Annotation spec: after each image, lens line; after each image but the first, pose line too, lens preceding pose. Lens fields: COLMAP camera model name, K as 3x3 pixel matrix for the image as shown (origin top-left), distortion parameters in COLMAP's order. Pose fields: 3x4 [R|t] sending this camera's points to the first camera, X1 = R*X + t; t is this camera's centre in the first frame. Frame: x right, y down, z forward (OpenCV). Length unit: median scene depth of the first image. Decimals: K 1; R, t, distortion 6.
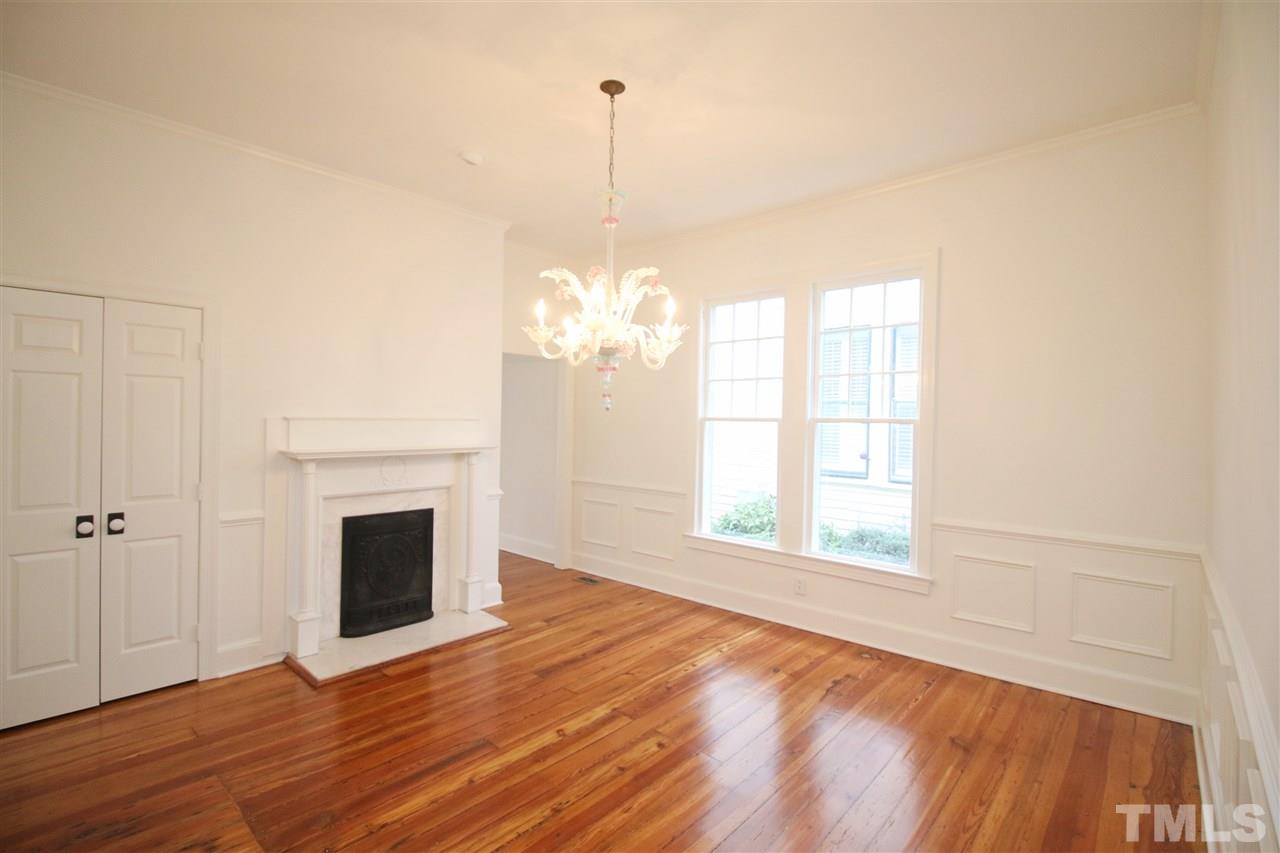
lens RADIAL K [[581.1, 0, 645.5], [0, 581.1, 424.9], [0, 0, 1]] dist [0.000406, -0.000389]
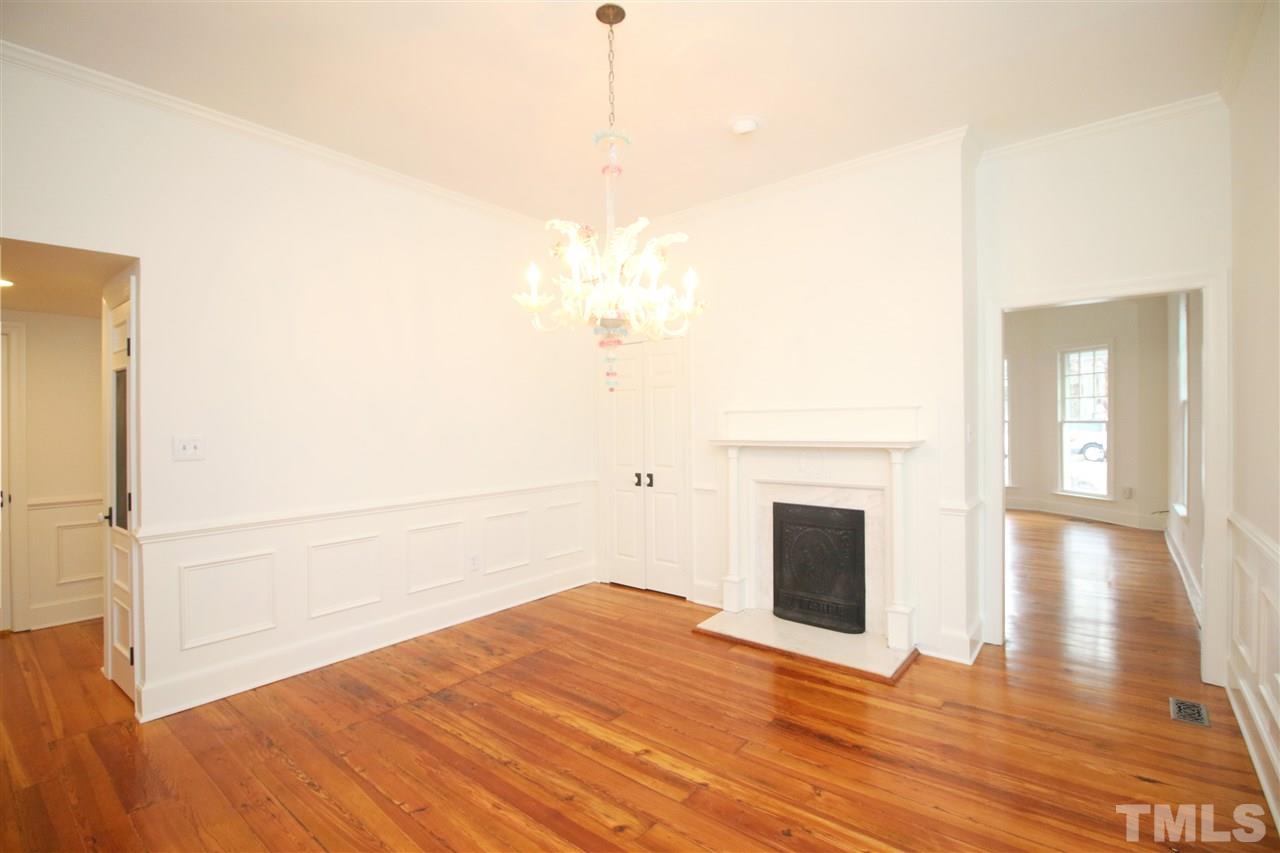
lens RADIAL K [[585.5, 0, 636.1], [0, 585.5, 409.8], [0, 0, 1]] dist [-0.003508, -0.000844]
pose [[0.041923, -0.034496, -0.998525, 0.670726], [0.006445, 0.999392, -0.034255, 0.027006], [0.999100, -0.005000, 0.042120, 0.825921]]
